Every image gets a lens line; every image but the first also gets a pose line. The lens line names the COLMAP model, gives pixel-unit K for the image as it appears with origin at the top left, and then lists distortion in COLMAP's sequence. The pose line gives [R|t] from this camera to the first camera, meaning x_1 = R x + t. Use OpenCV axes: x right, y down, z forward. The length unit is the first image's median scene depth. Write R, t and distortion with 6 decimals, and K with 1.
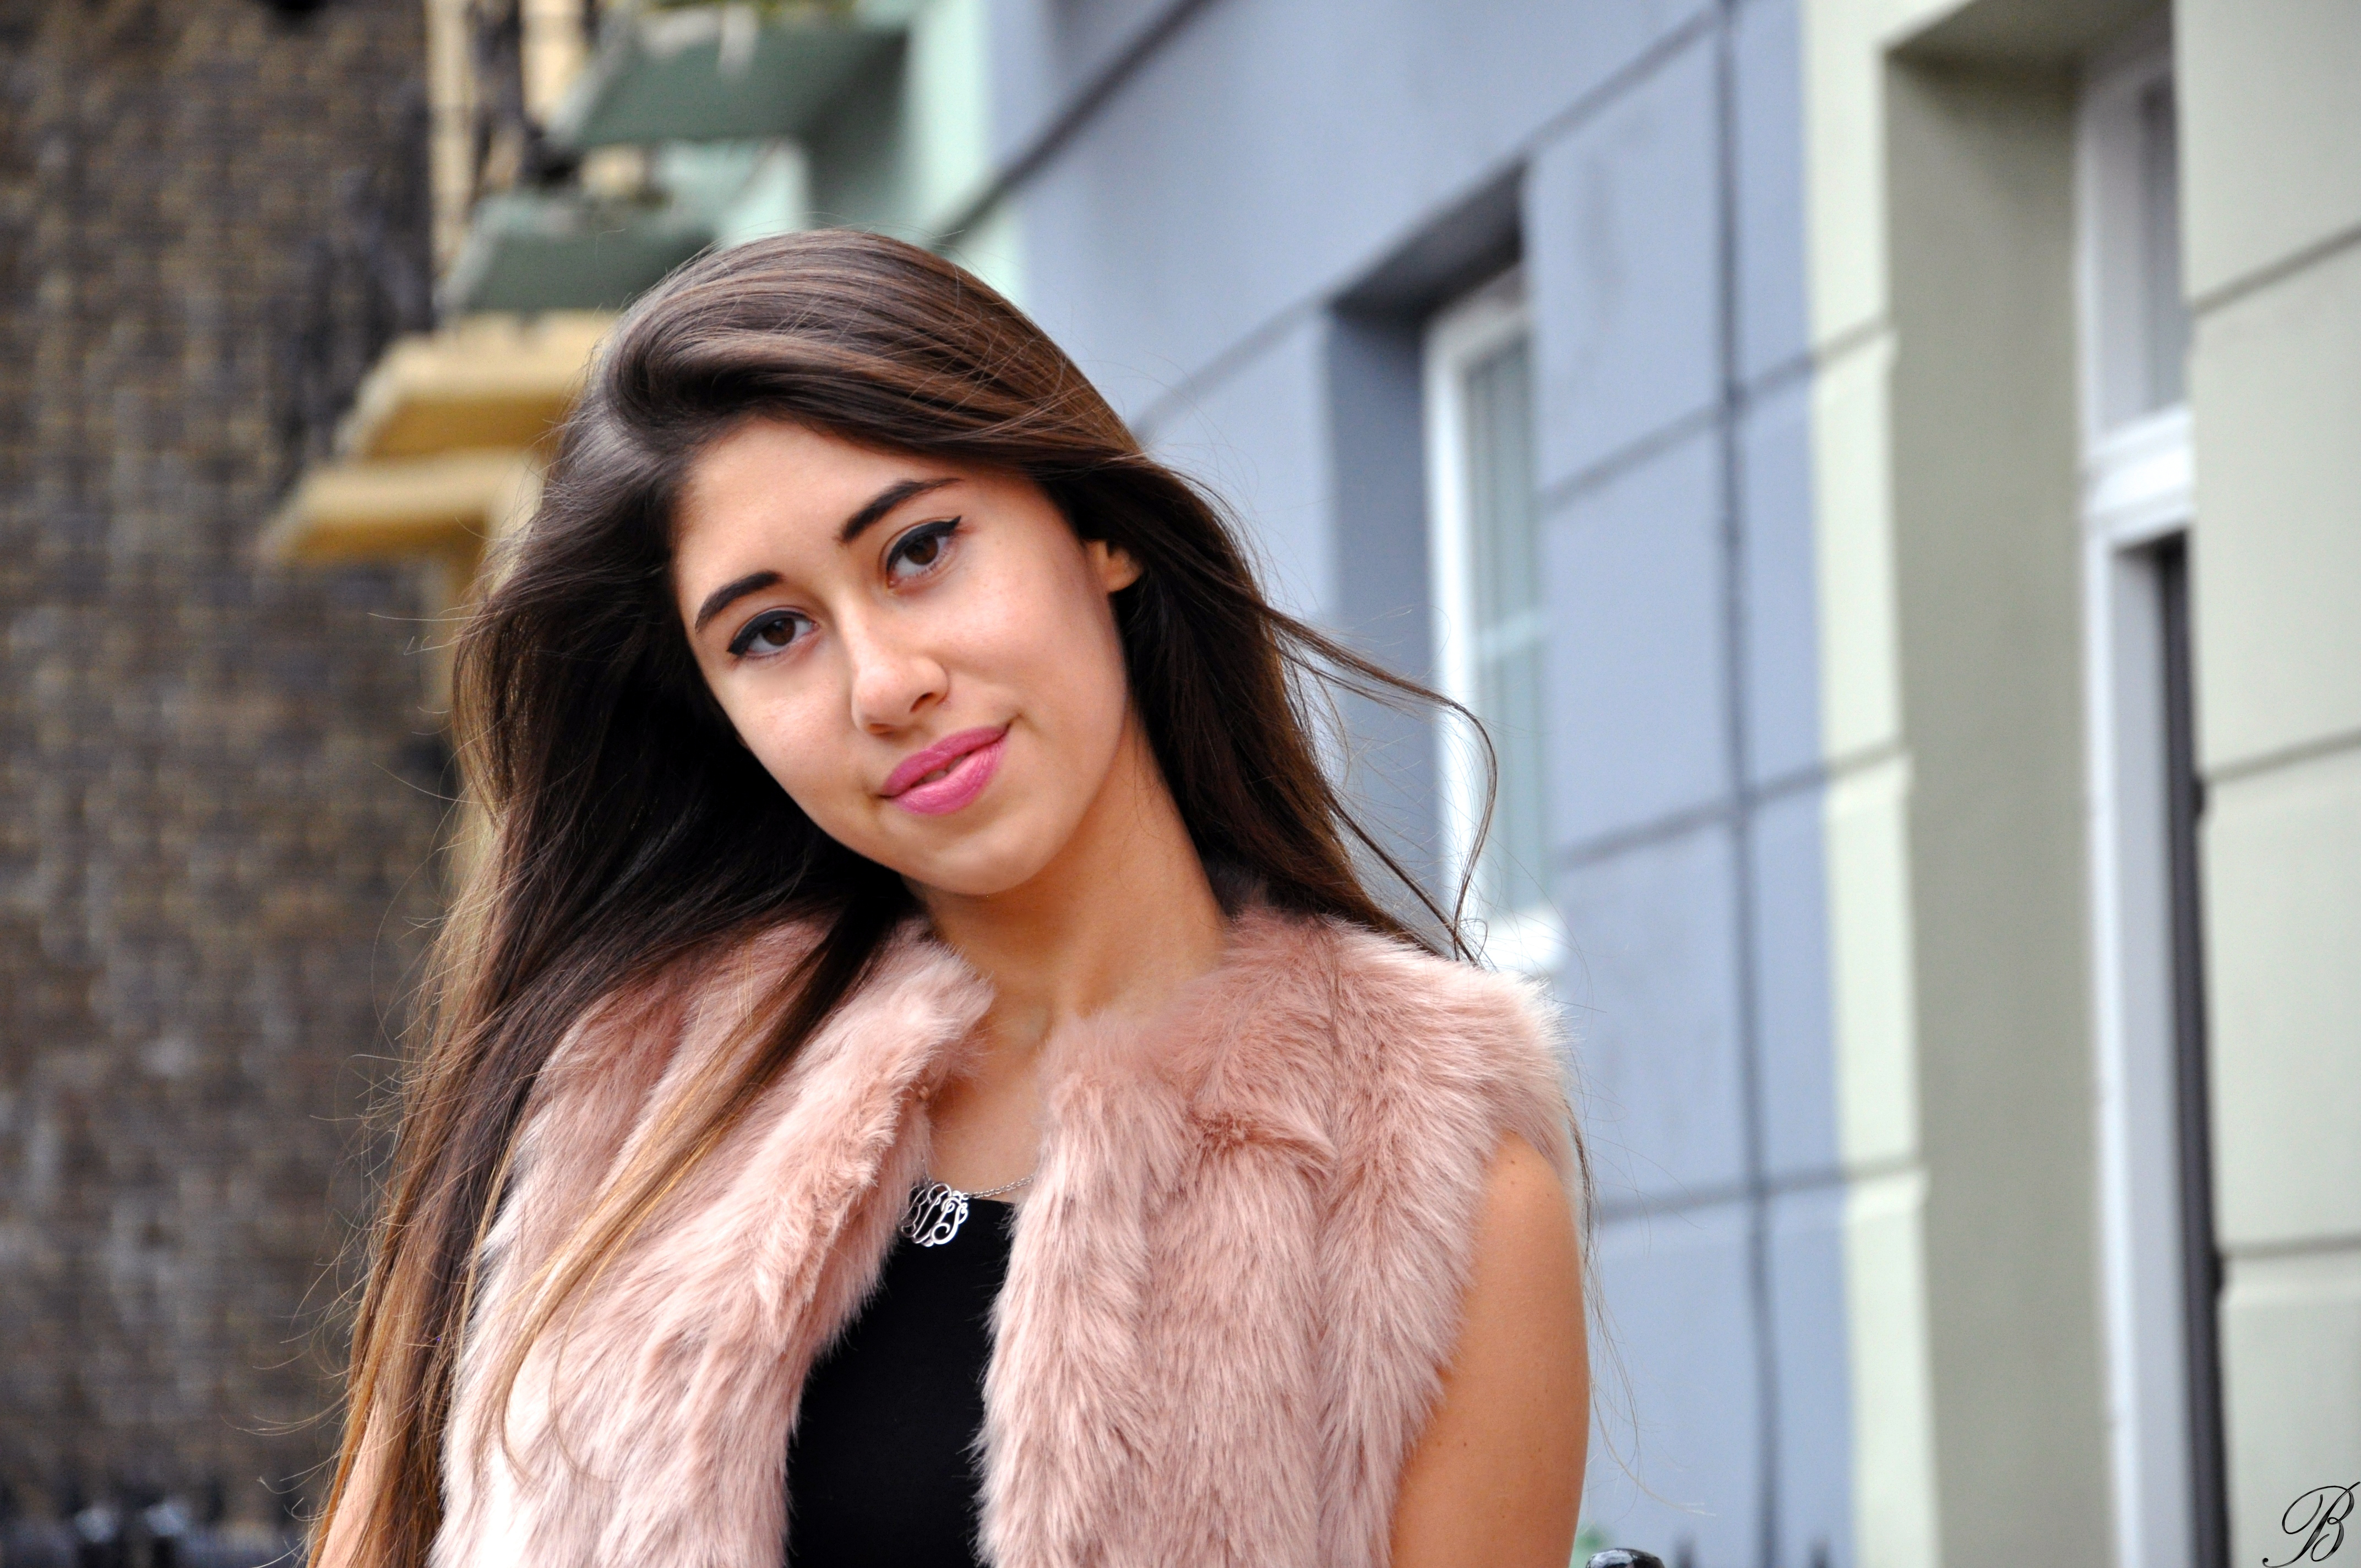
lens RADIAL K [[10538.8, 0, 1180.5], [0, 10538.8, 784.0], [0, 0, 1]] dist [1.894195, 0.757332]
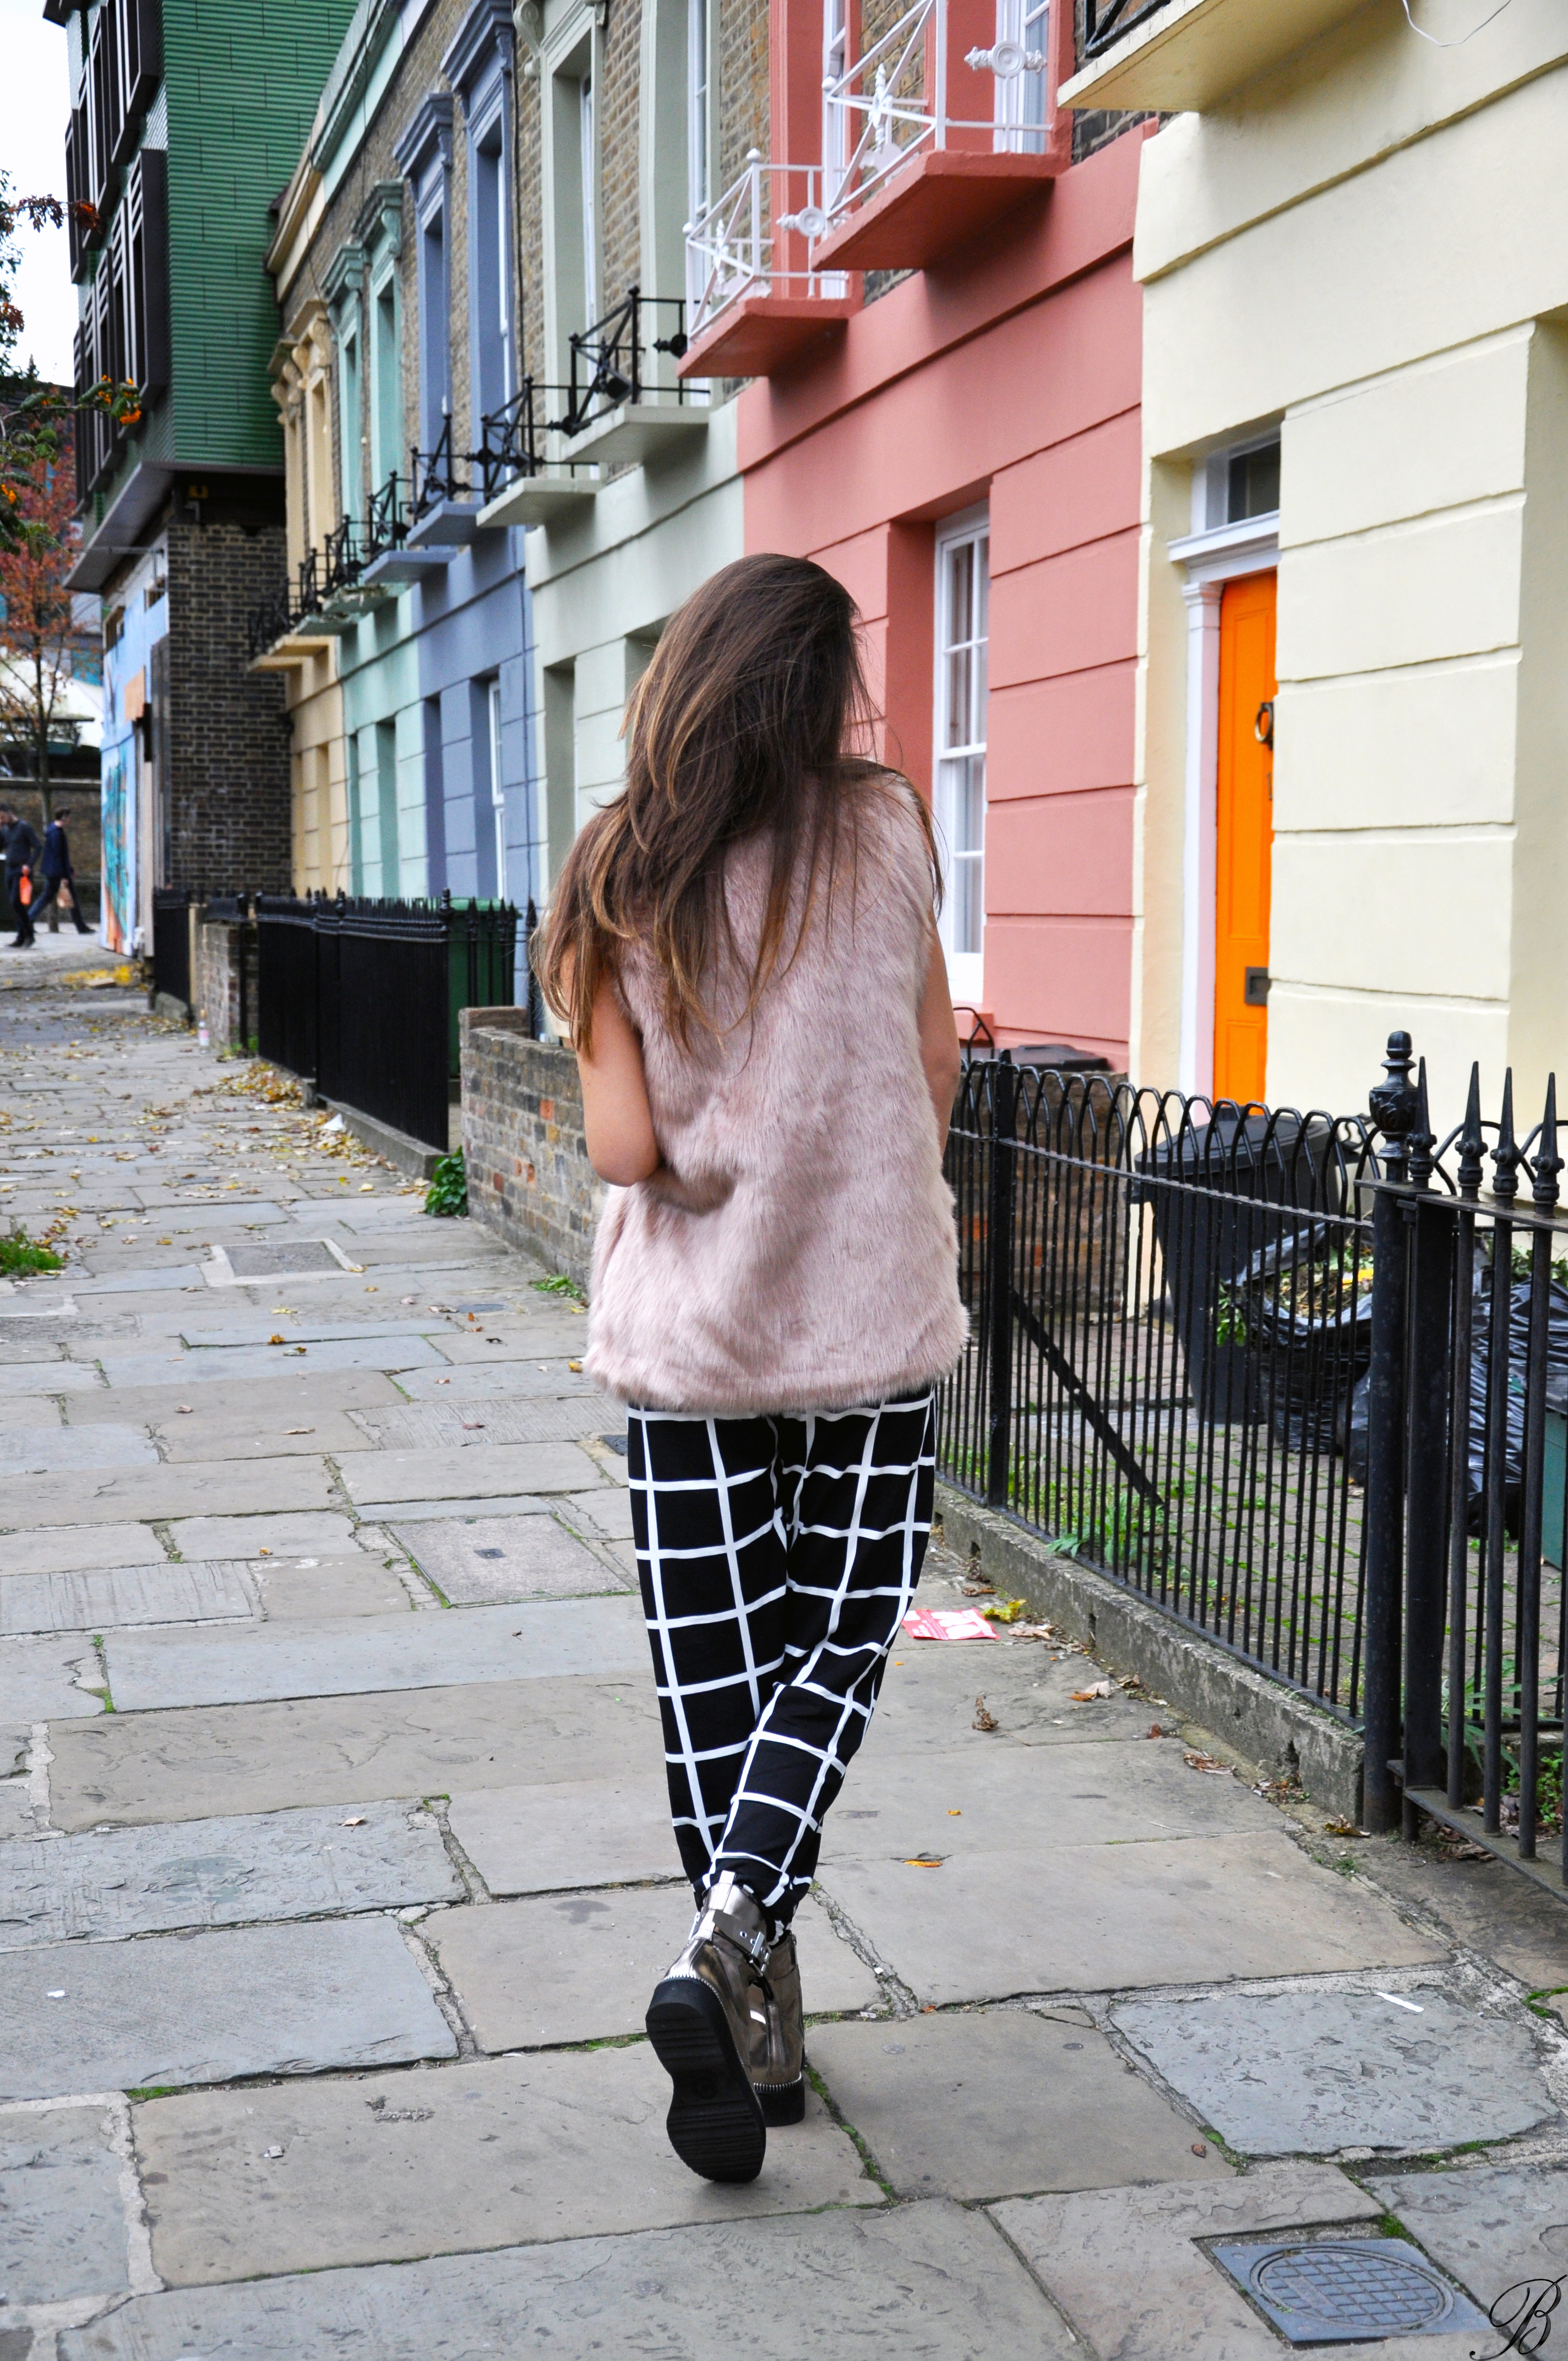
lens RADIAL K [[3521.2, 0, 784.0], [0, 3521.2, 1180.5], [0, 0, 1]] dist [0.254869, -0.010663]
pose [[0.997037, 0.001415, 0.076914, 0.018728], [-0.012252, 0.989991, 0.140599, -0.025648], [-0.075945, -0.141125, 0.987075, -0.463076]]
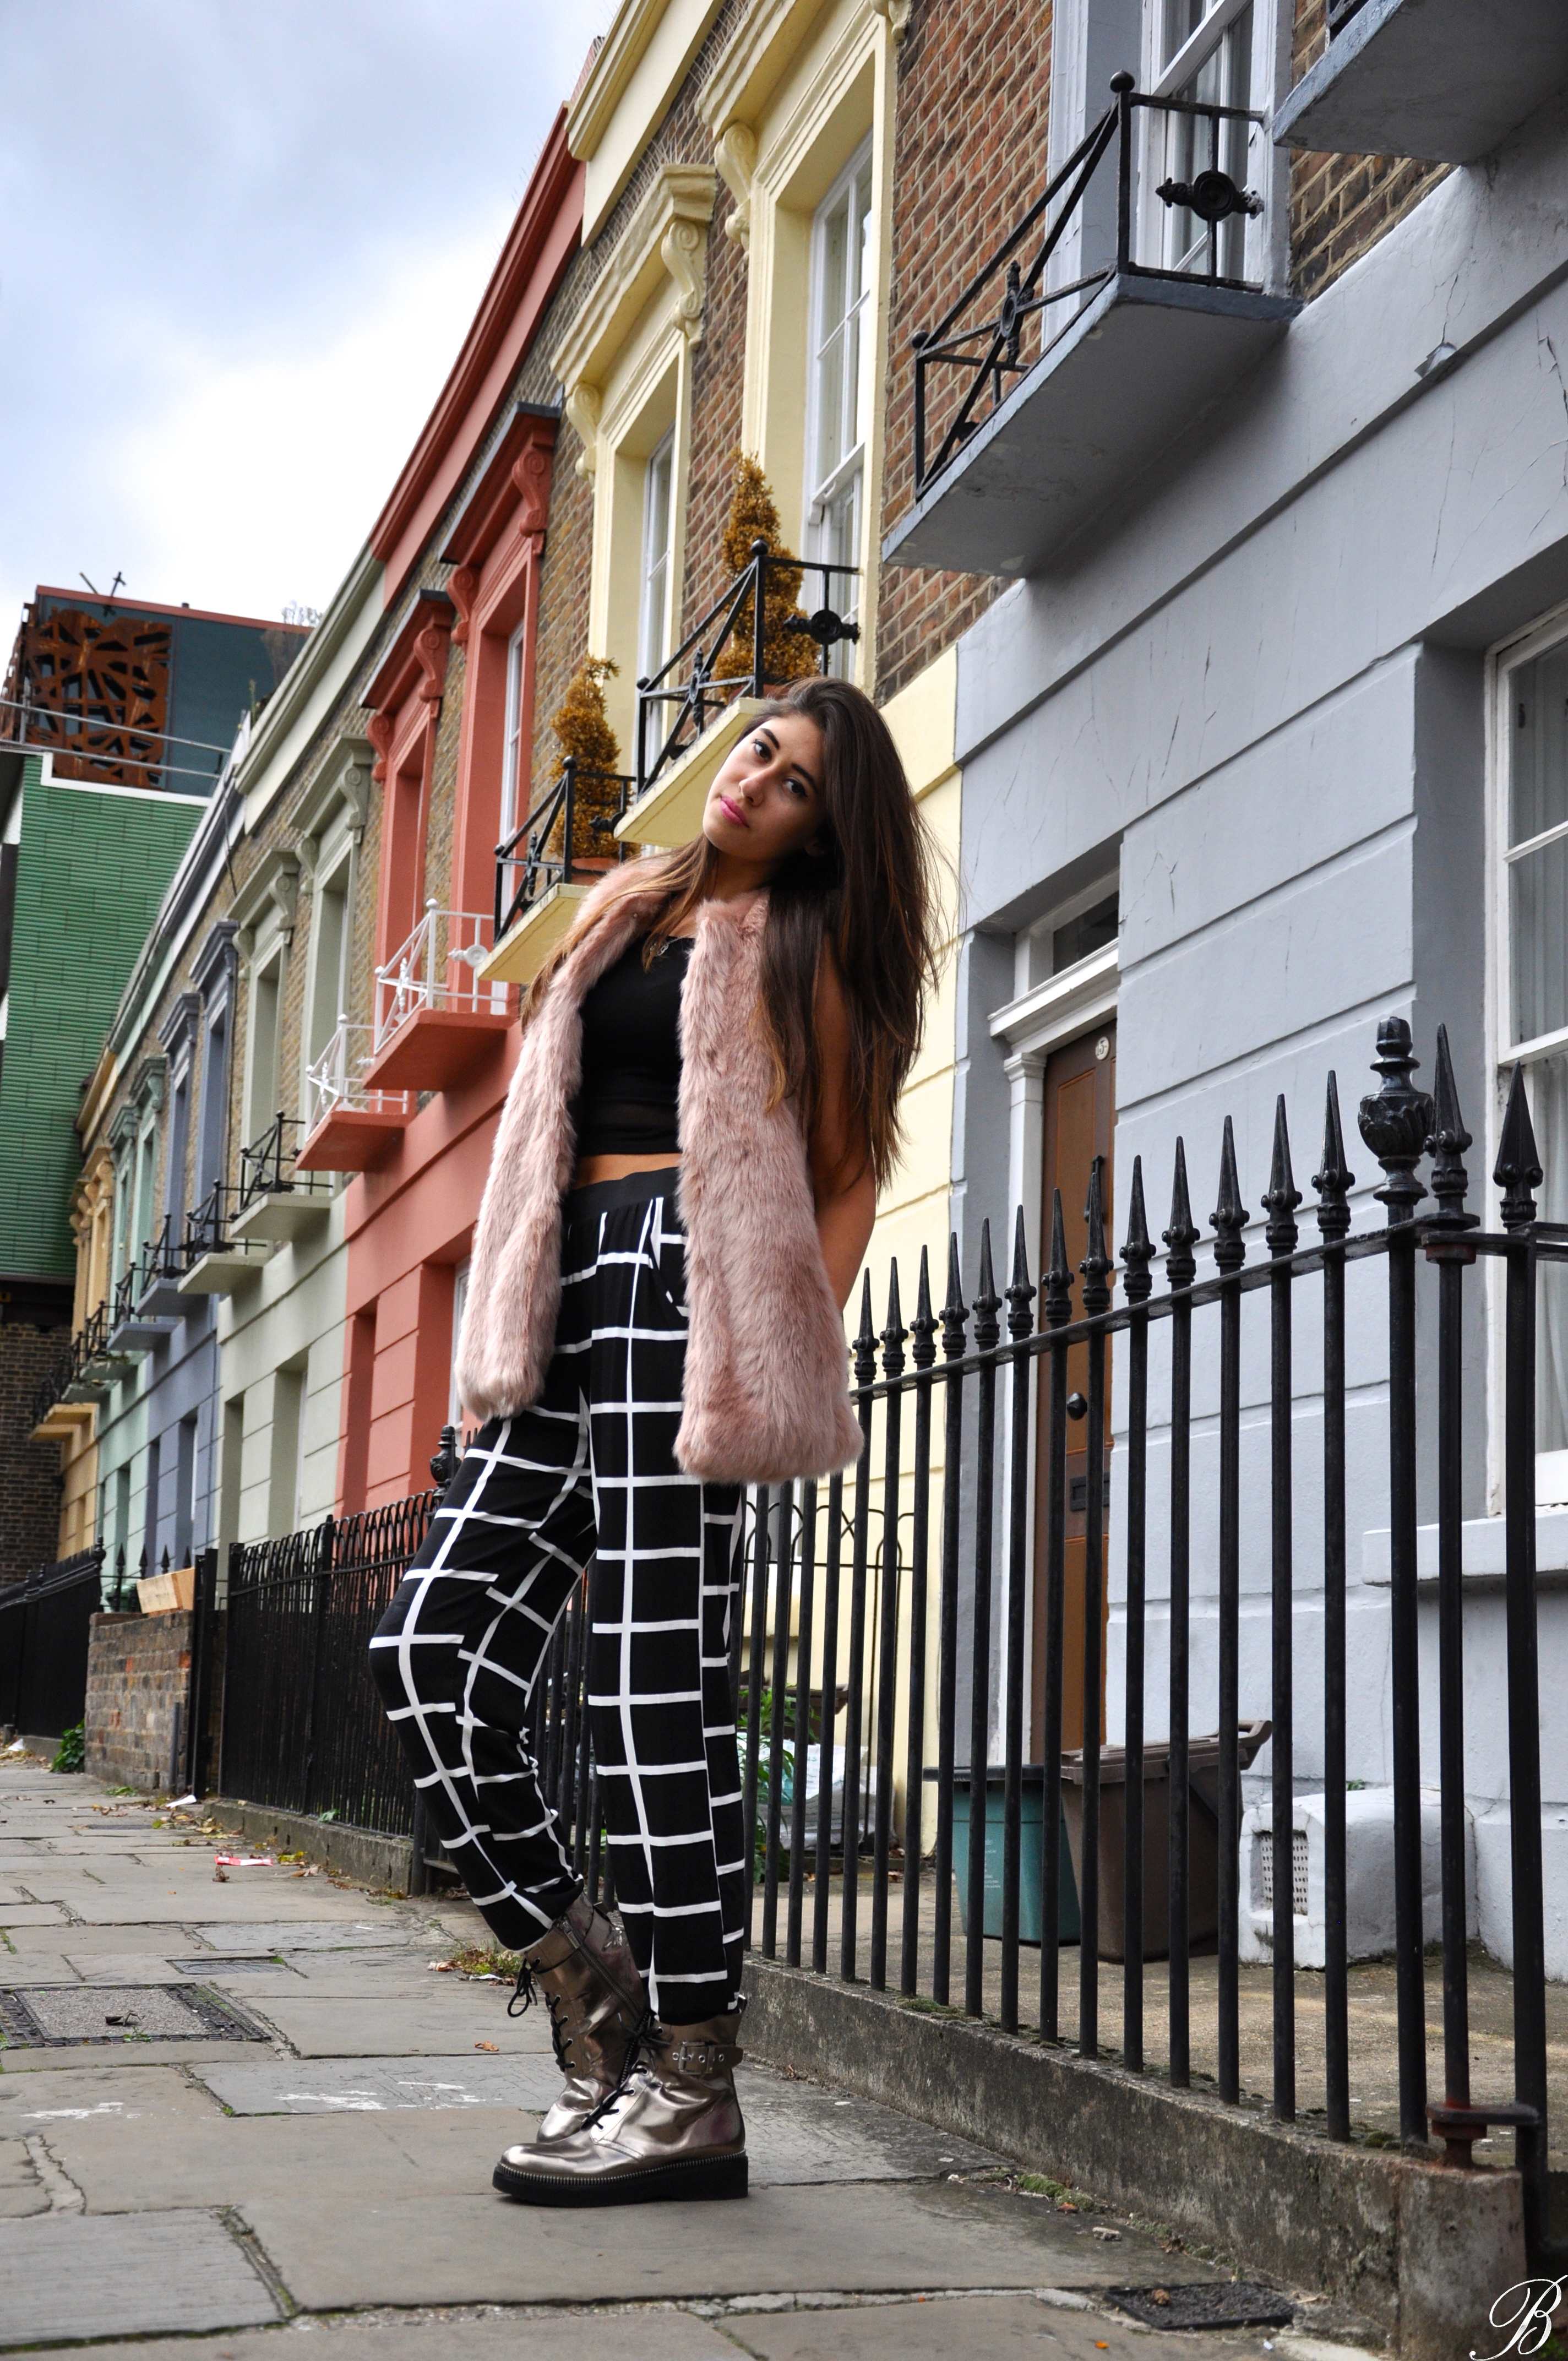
lens RADIAL K [[3071.4, 0, 784.0], [0, 3071.4, 1180.5], [0, 0, 1]] dist [0.132600, 0.005811]
pose [[0.987658, 0.059687, 0.144808, 0.054692], [-0.044075, 0.993095, -0.108722, 0.000926], [-0.150298, 0.100997, 0.983468, -0.575213]]
